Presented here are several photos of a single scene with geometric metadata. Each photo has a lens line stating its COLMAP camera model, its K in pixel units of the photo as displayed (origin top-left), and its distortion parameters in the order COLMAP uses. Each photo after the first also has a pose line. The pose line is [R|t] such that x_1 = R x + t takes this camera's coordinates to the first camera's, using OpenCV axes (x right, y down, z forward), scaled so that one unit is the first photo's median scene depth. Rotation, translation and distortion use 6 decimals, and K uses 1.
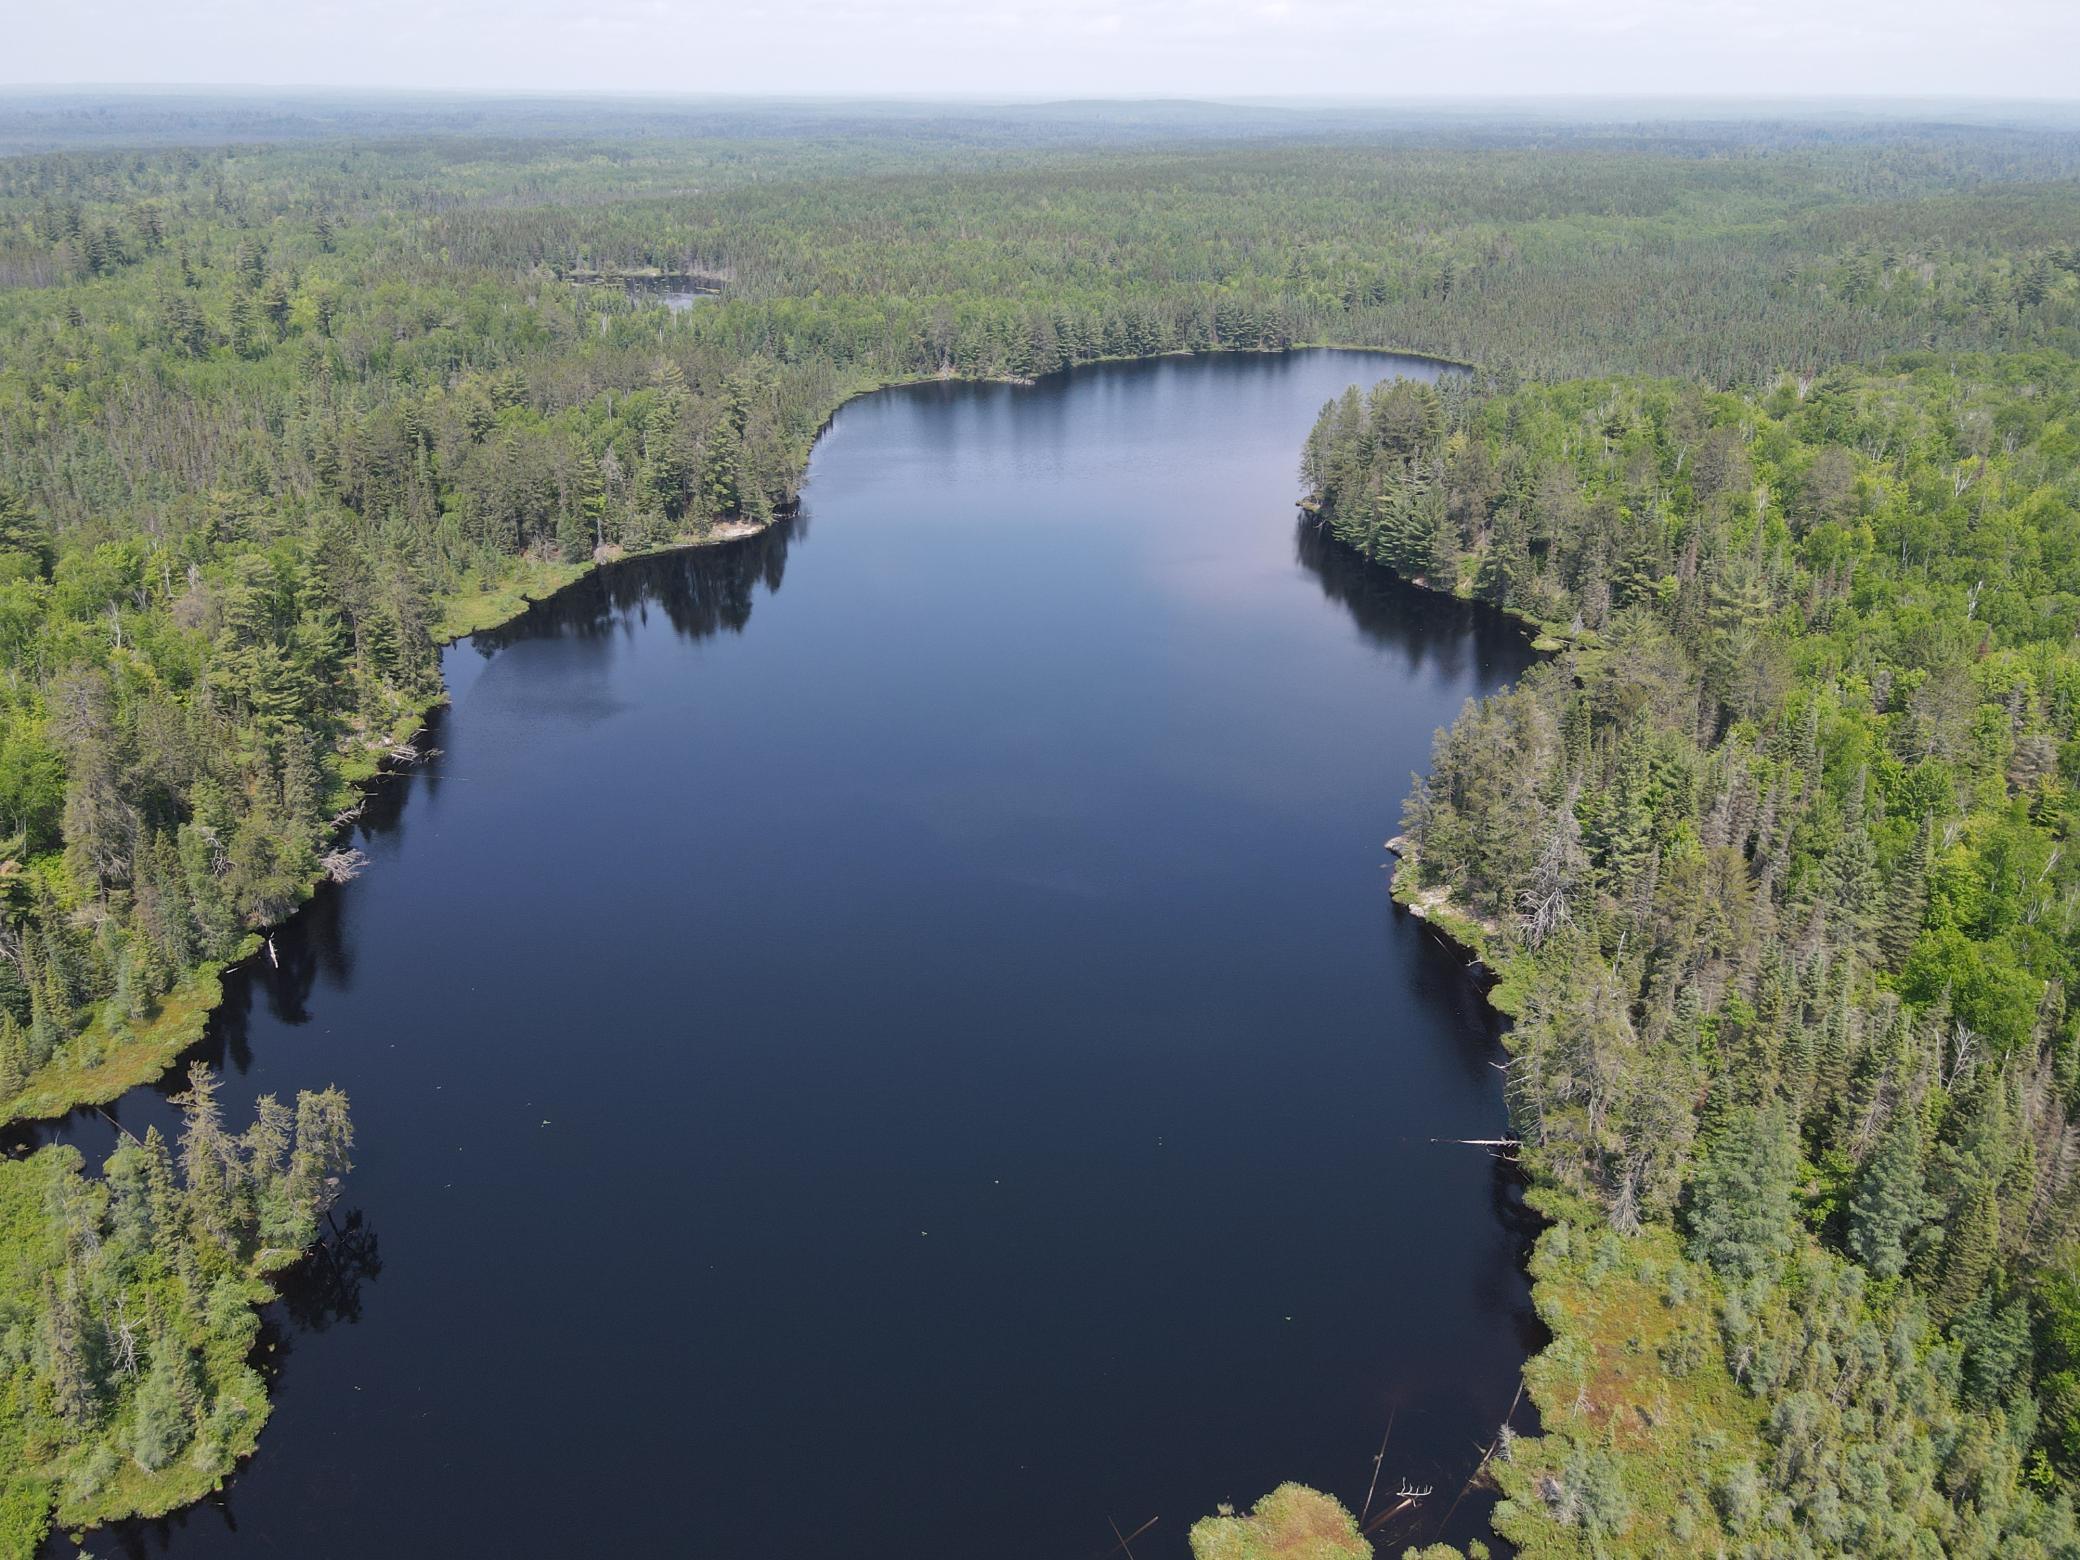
lens RADIAL K [[1538.2, 0, 1036.0], [0, 1538.2, 780.9], [0, 0, 1]] dist [0.013707, 0.009628]
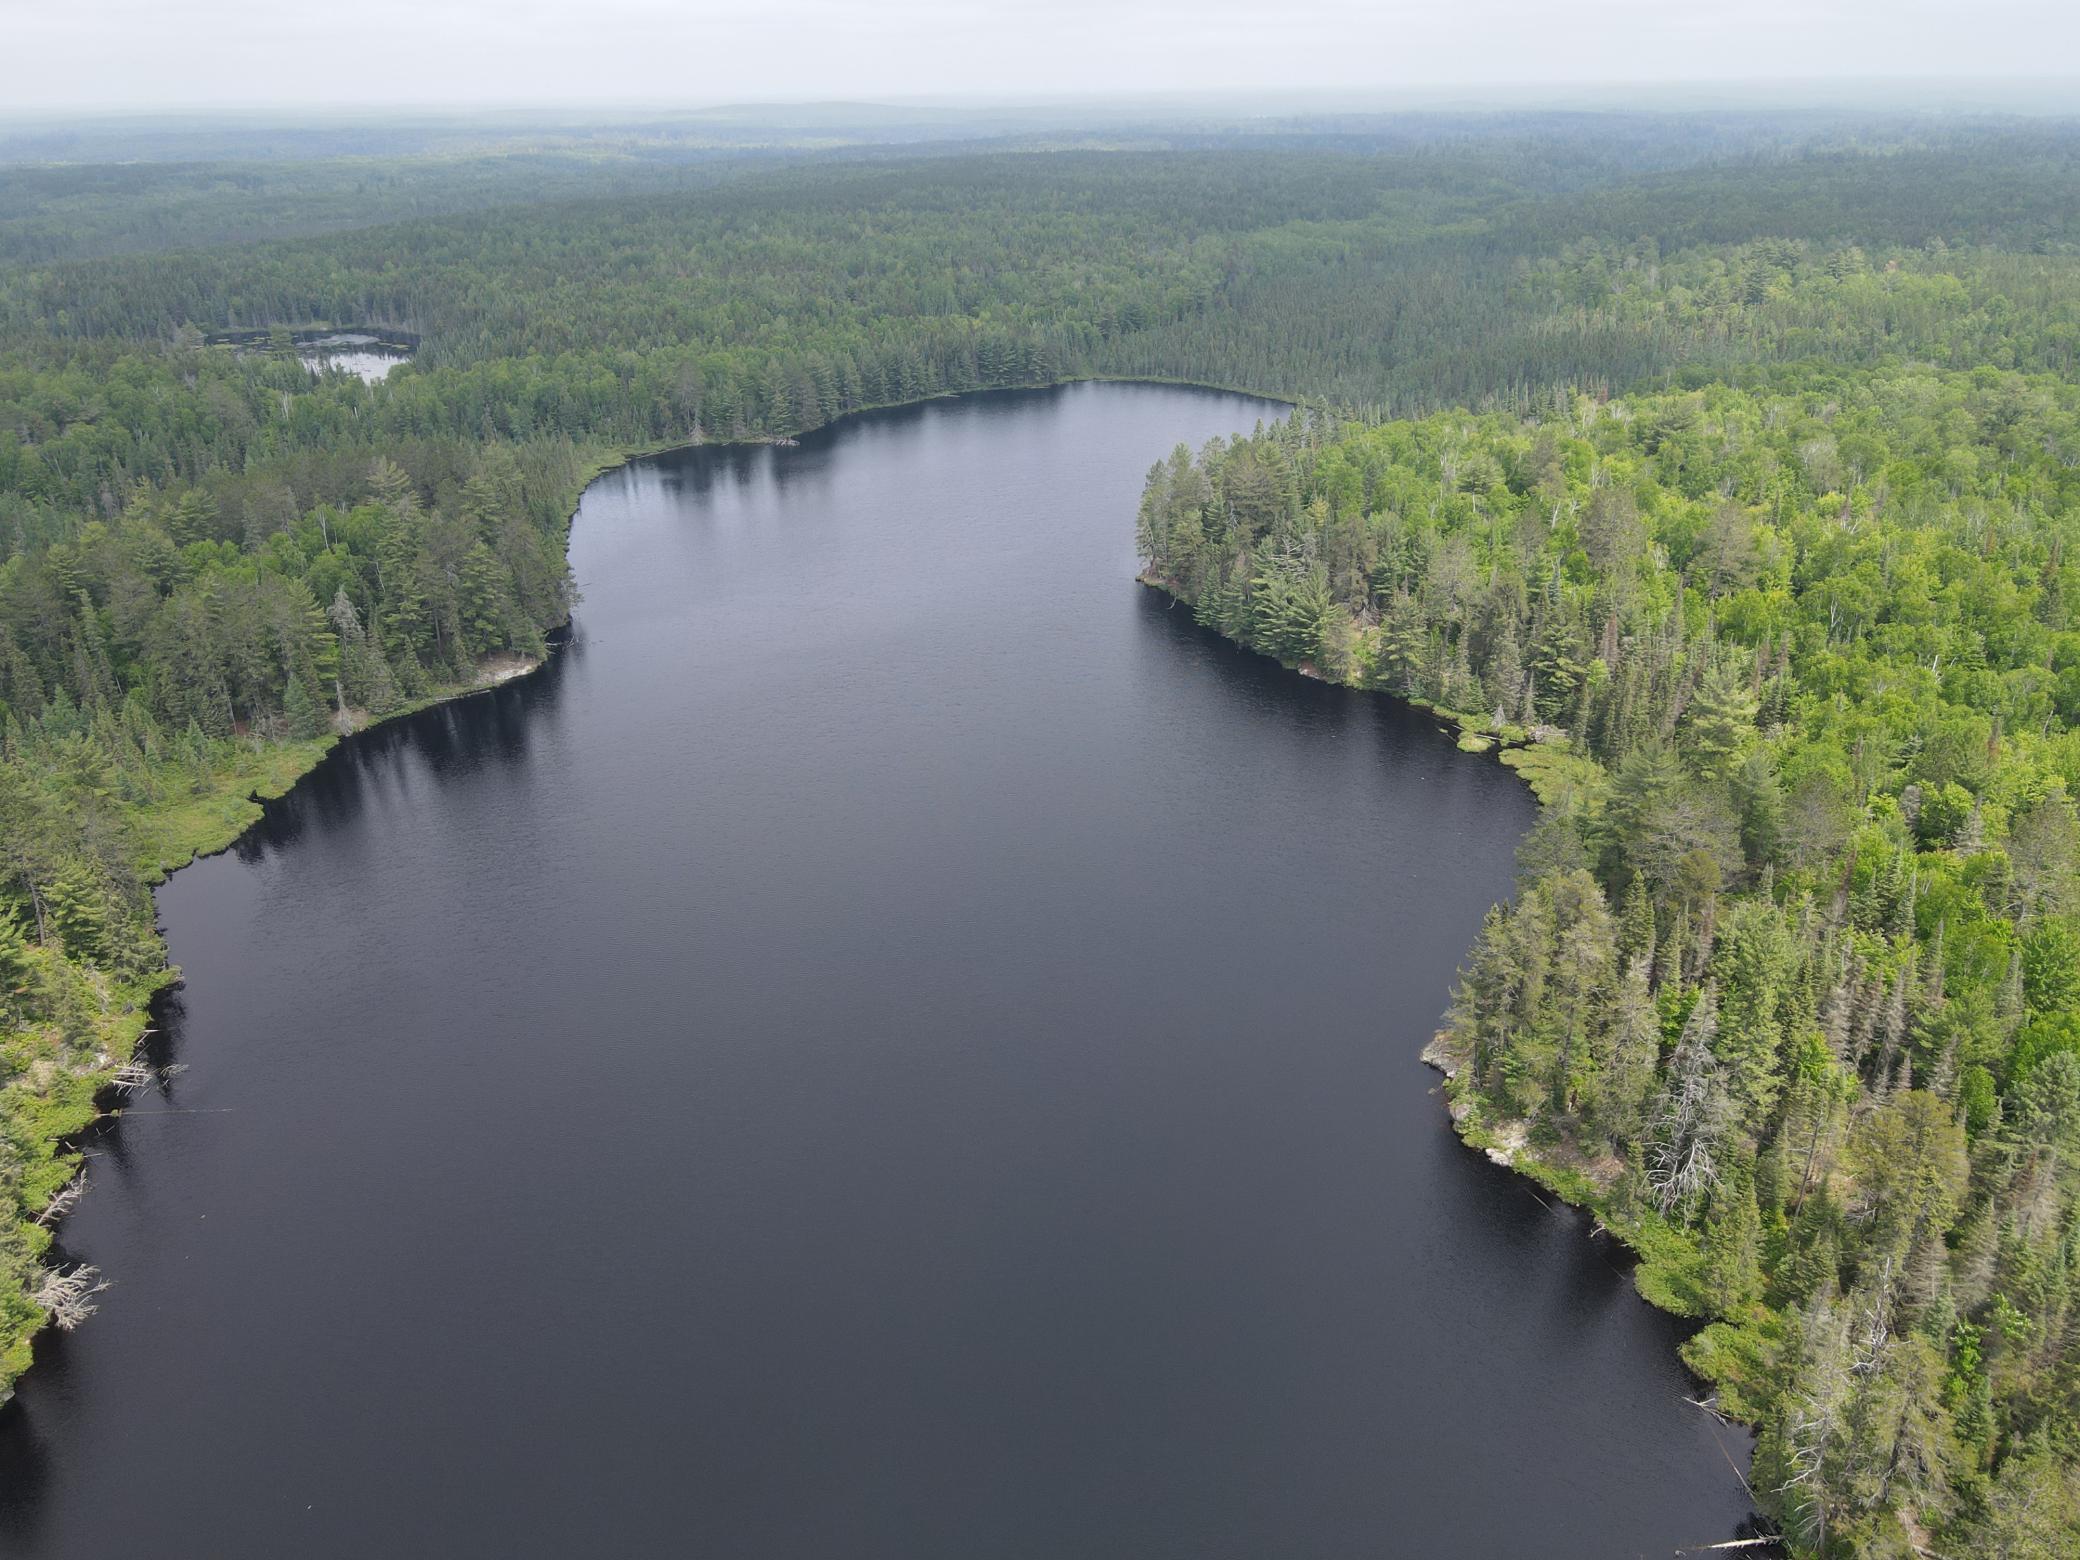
lens RADIAL K [[1538.2, 0, 1038.2], [0, 1538.2, 781.5], [0, 0, 1]] dist [0.013707, 0.009628]
pose [[0.978972, -0.101296, 0.177066, -0.076339], [0.101153, 0.994822, 0.009858, -0.094461], [-0.177147, 0.008260, 0.984150, 0.143489]]
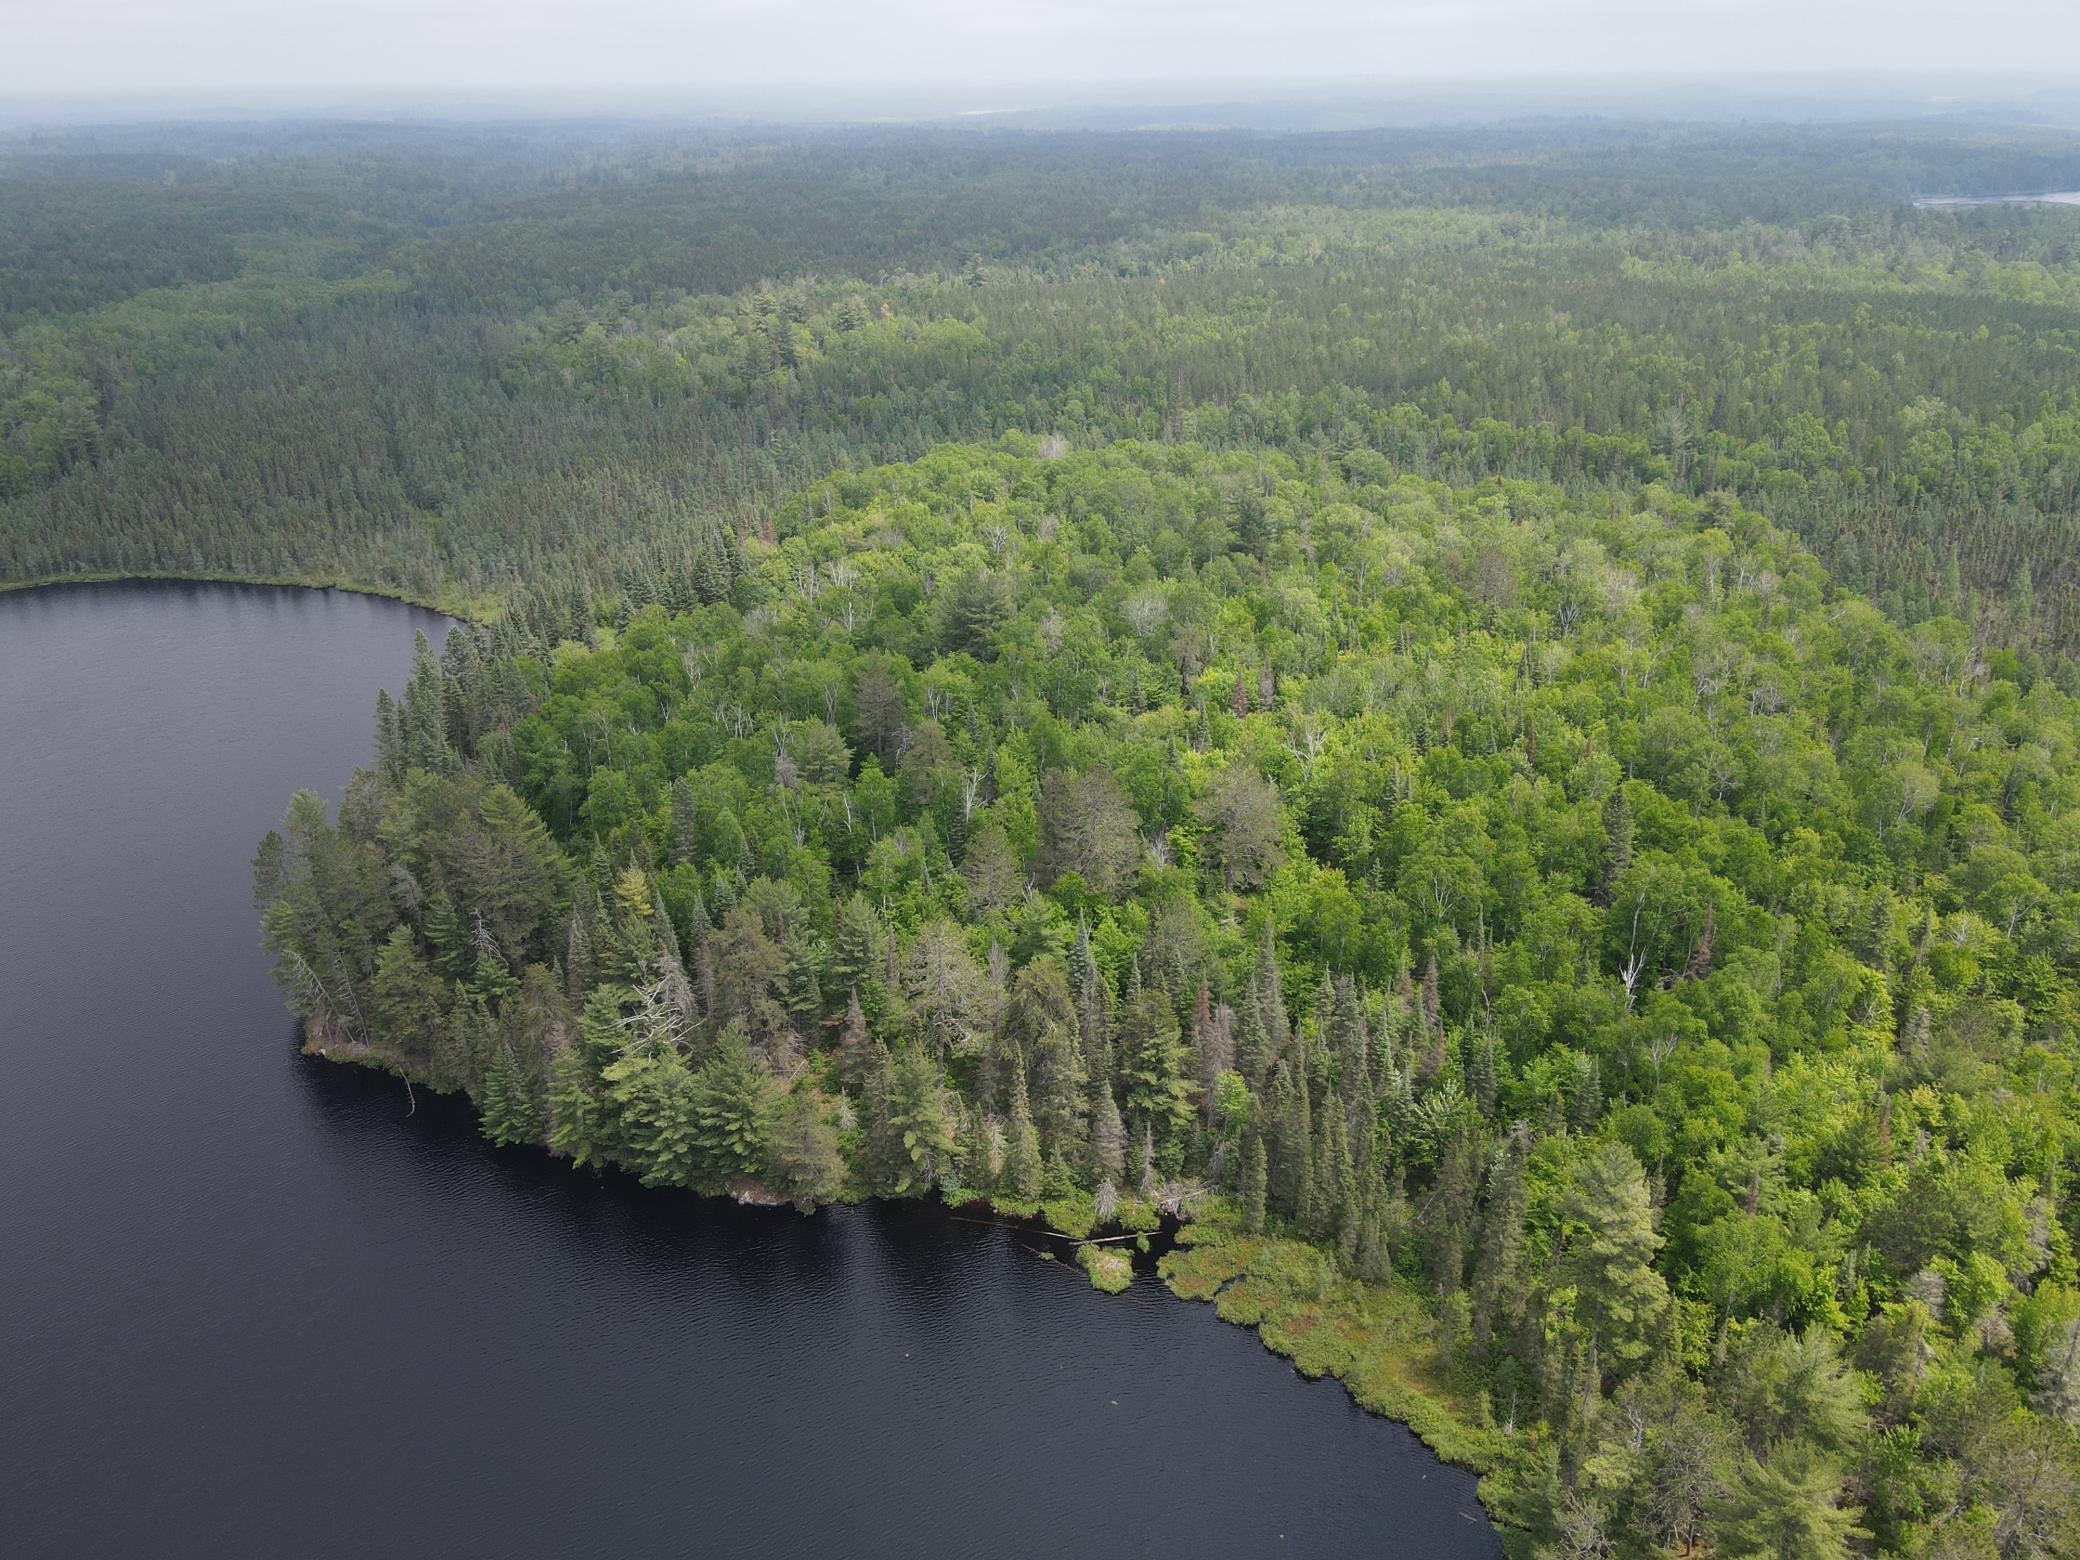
lens RADIAL K [[1538.2, 0, 1048.4], [0, 1538.2, 782.9], [0, 0, 1]] dist [0.013707, 0.009628]
pose [[0.611451, -0.341507, 0.713793, -0.021638], [0.336031, 0.928757, 0.156503, -0.325950], [-0.716387, 0.144162, 0.682647, 0.565330]]
